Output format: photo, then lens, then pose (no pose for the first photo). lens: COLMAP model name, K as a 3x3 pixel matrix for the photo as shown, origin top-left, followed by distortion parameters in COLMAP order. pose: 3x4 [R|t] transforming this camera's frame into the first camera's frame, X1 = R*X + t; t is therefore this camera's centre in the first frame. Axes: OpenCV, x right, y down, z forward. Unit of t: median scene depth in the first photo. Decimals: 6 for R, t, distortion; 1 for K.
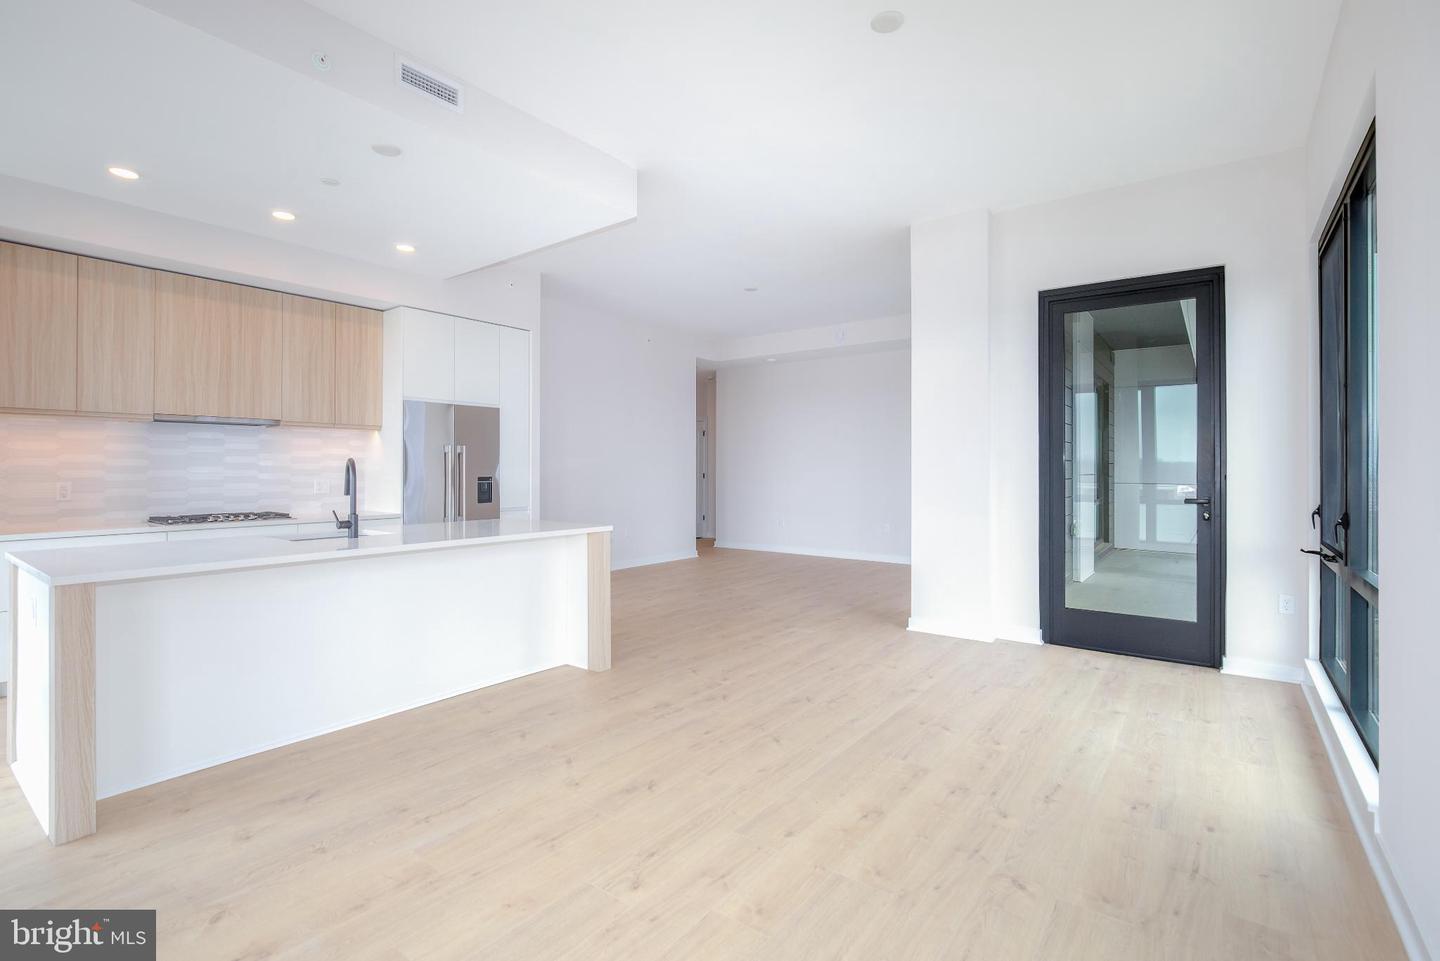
lens RADIAL K [[657.1, 0, 711.4], [0, 657.1, 464.3], [0, 0, 1]] dist [-0.002353, 0.000089]
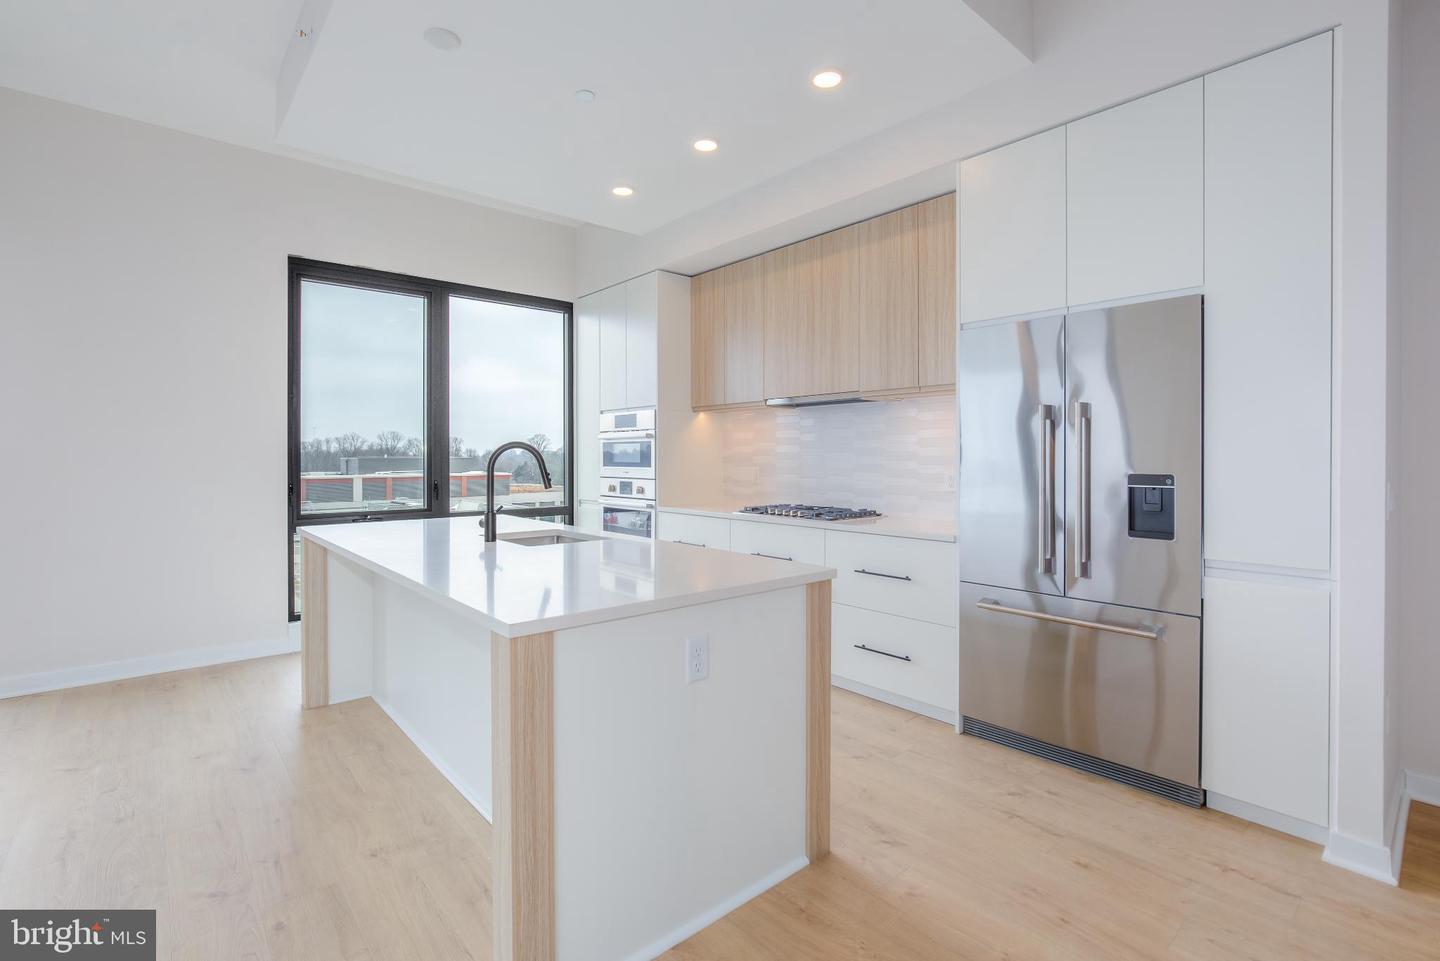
lens RADIAL K [[657.1, 0, 711.4], [0, 657.1, 464.3], [0, 0, 1]] dist [-0.002353, 0.000089]
pose [[-0.201622, 0.011945, -0.979391, 0.139650], [0.007014, 0.999918, 0.010752, 0.009374], [0.979438, -0.004702, -0.201689, 1.080999]]
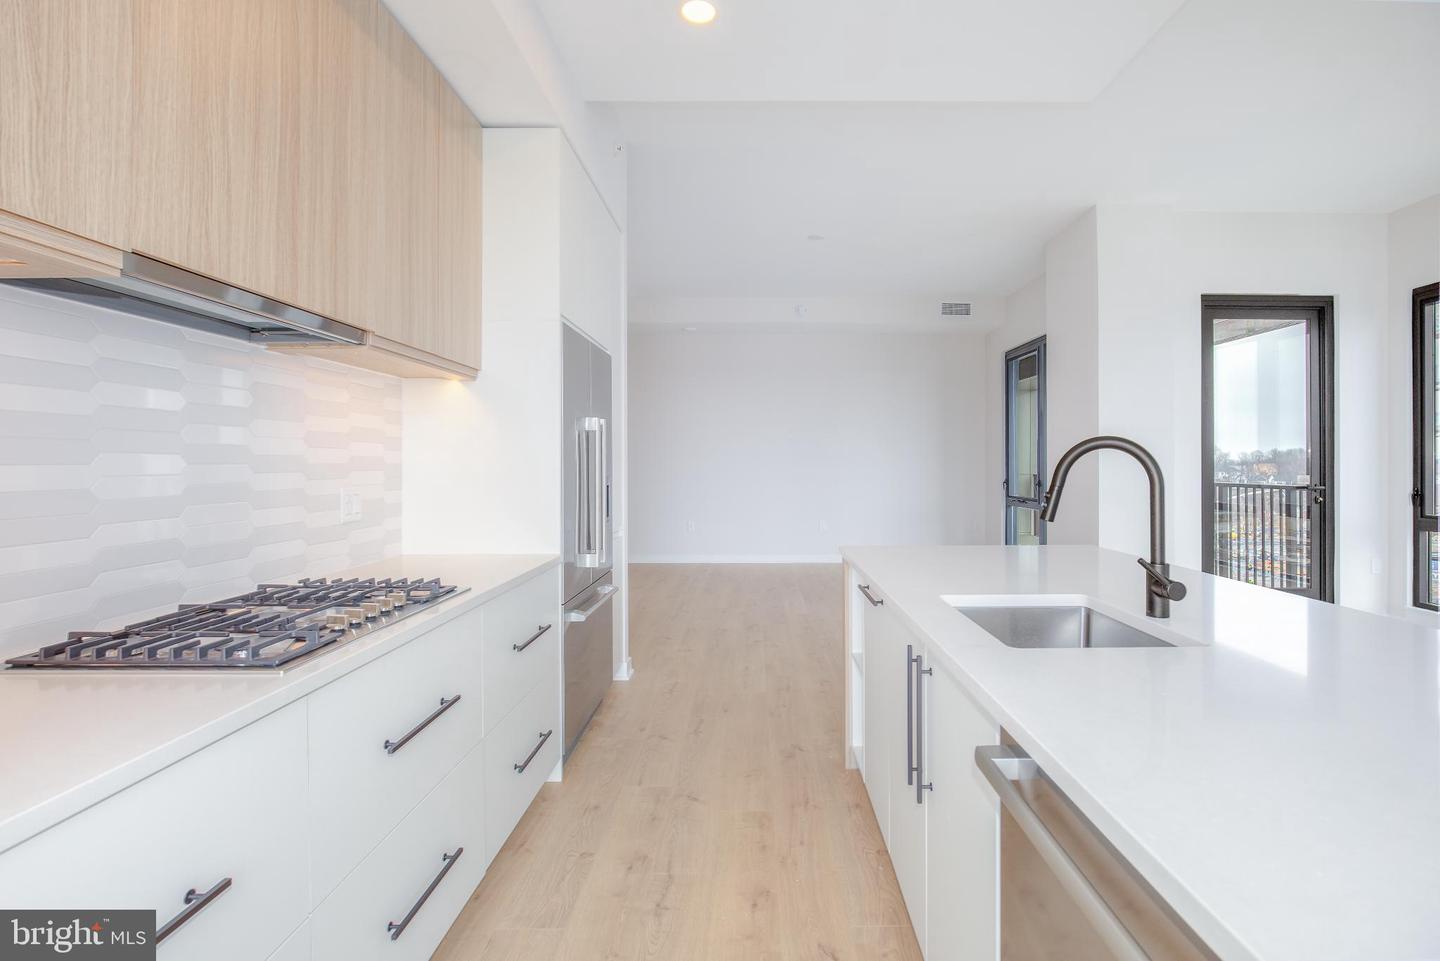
lens RADIAL K [[689.0, 0, 760.2], [0, 689.0, 460.7], [0, 0, 1]] dist [-0.001536, 0.000026]
pose [[0.784129, 0.000421, 0.620598, -0.802328], [-0.001692, 0.999998, 0.001460, 0.005992], [-0.620595, -0.002195, 0.784128, 0.602043]]
